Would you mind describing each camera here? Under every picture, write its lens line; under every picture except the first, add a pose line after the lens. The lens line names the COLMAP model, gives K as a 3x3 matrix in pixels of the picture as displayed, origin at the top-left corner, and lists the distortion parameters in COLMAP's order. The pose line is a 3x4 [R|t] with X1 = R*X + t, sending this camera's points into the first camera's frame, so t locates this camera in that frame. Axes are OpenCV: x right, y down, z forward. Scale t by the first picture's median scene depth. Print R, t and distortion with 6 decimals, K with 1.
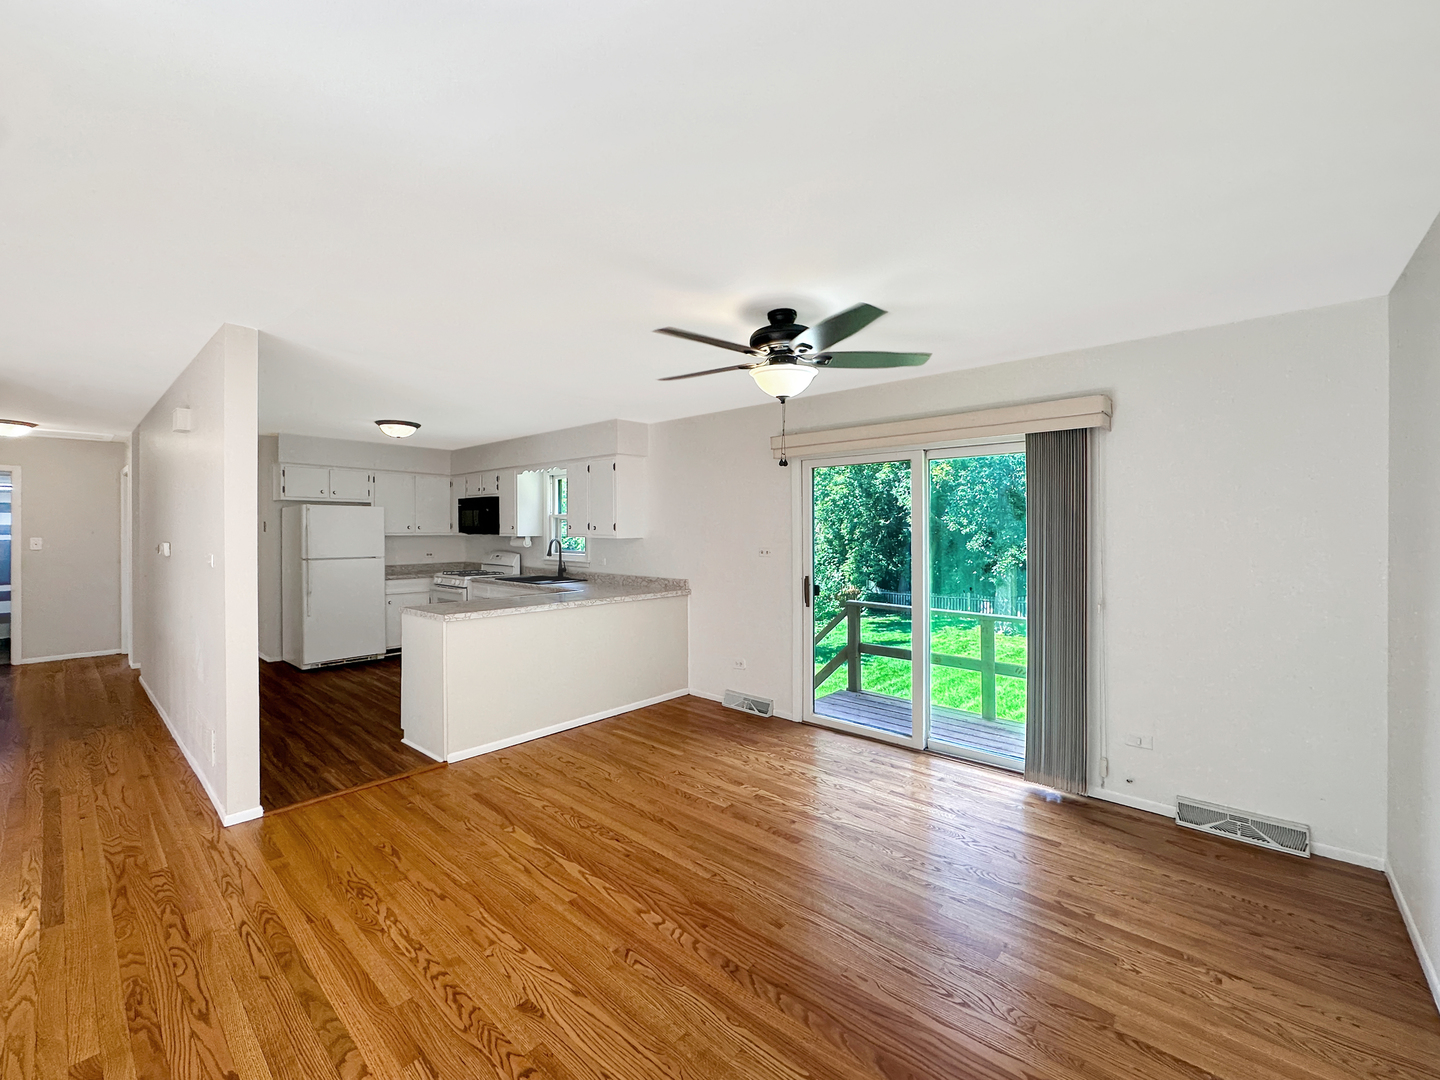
lens RADIAL K [[576.5, 0, 715.0], [0, 576.5, 534.1], [0, 0, 1]] dist [-0.003756, 0.002101]
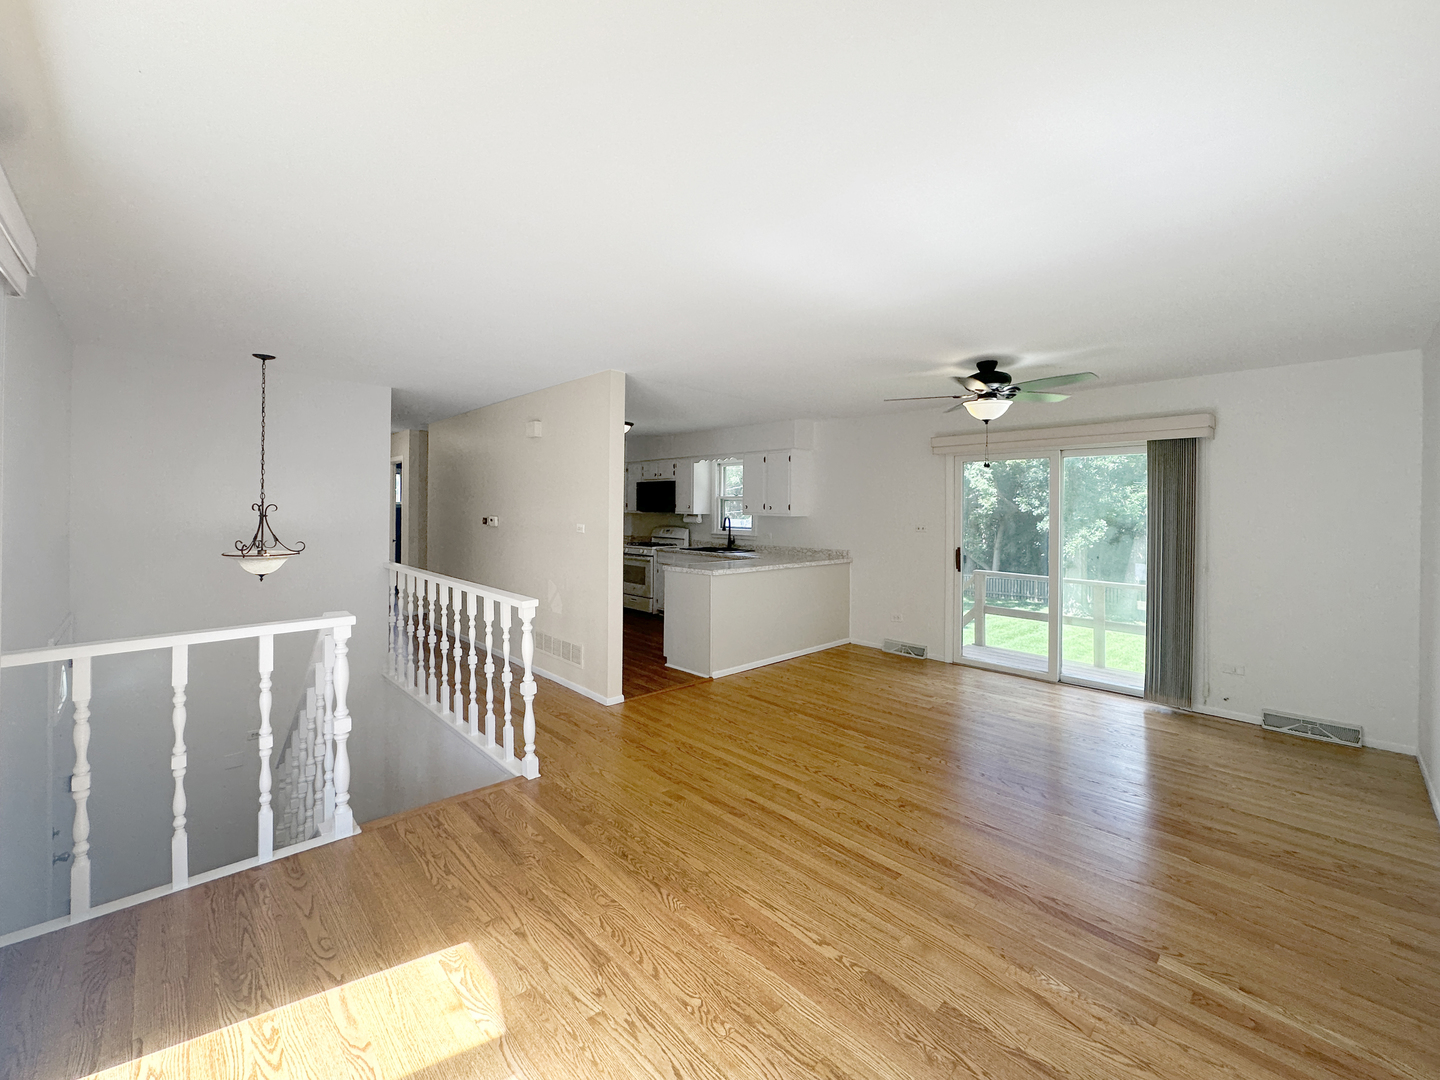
lens RADIAL K [[576.5, 0, 745.0], [0, 576.5, 516.9], [0, 0, 1]] dist [-0.003756, 0.002101]
pose [[0.998987, 0.009072, -0.044085, -0.214717], [-0.008813, 0.999943, 0.006071, 0.001390], [0.044137, -0.005677, 0.999009, -0.242436]]
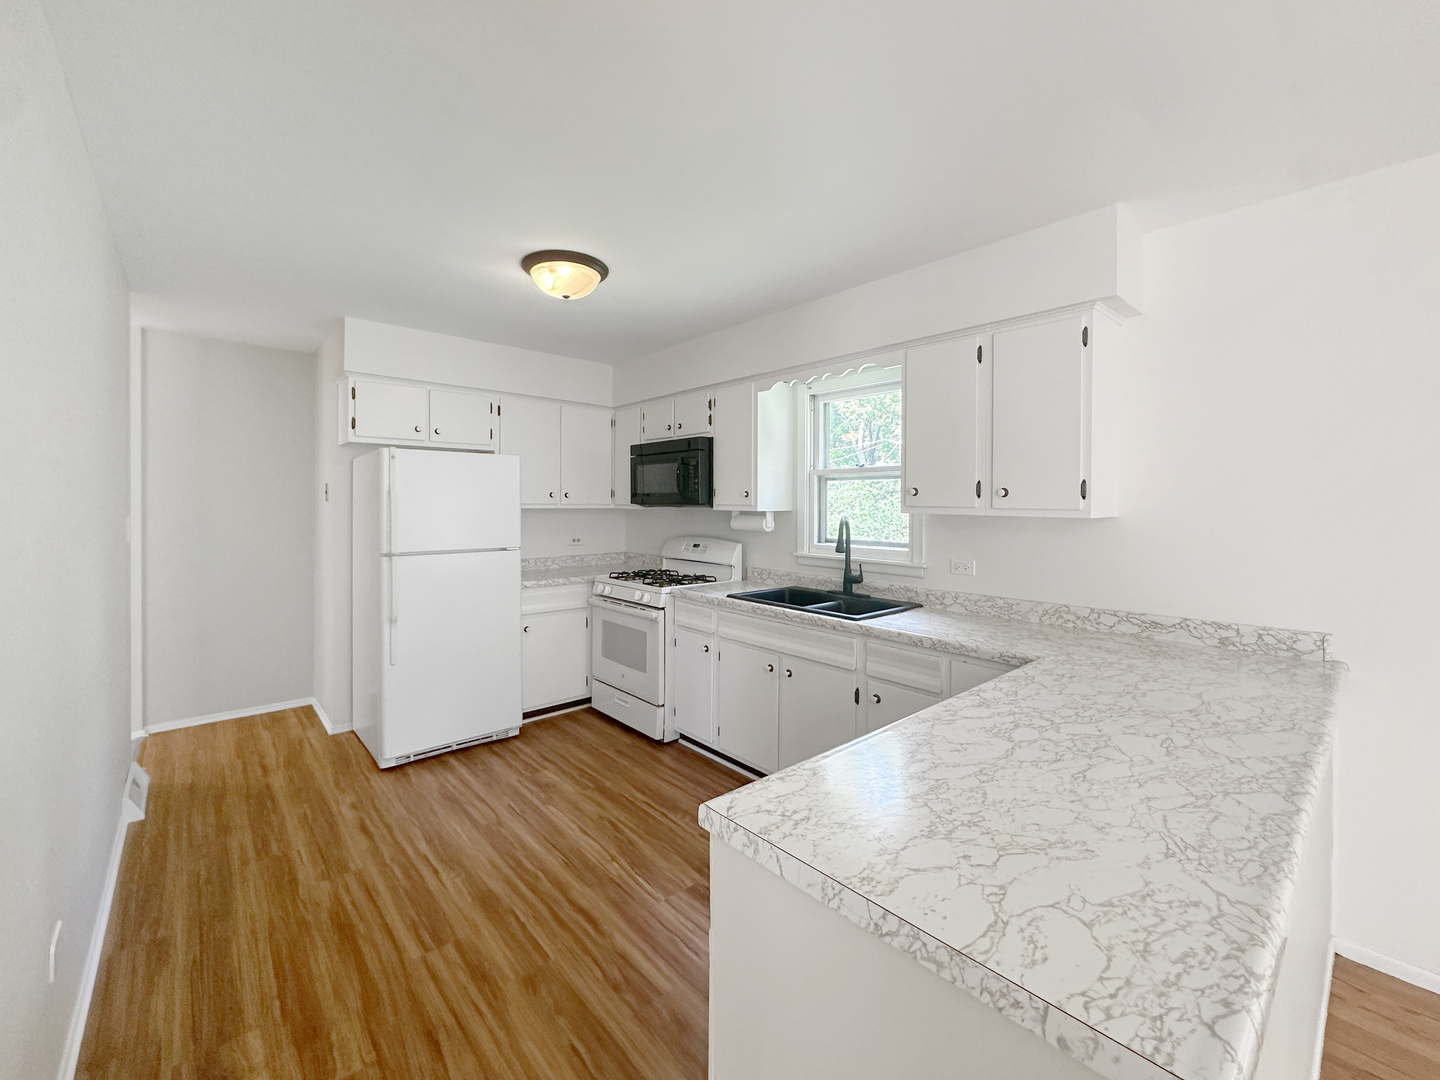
lens RADIAL K [[576.5, 0, 675.0], [0, 576.5, 507.2], [0, 0, 1]] dist [-0.003756, 0.002101]
pose [[0.982025, 0.003430, -0.188718, -0.375973], [-0.003263, 0.999994, 0.001192, -0.000174], [0.188721, -0.000555, 0.982031, 0.564785]]
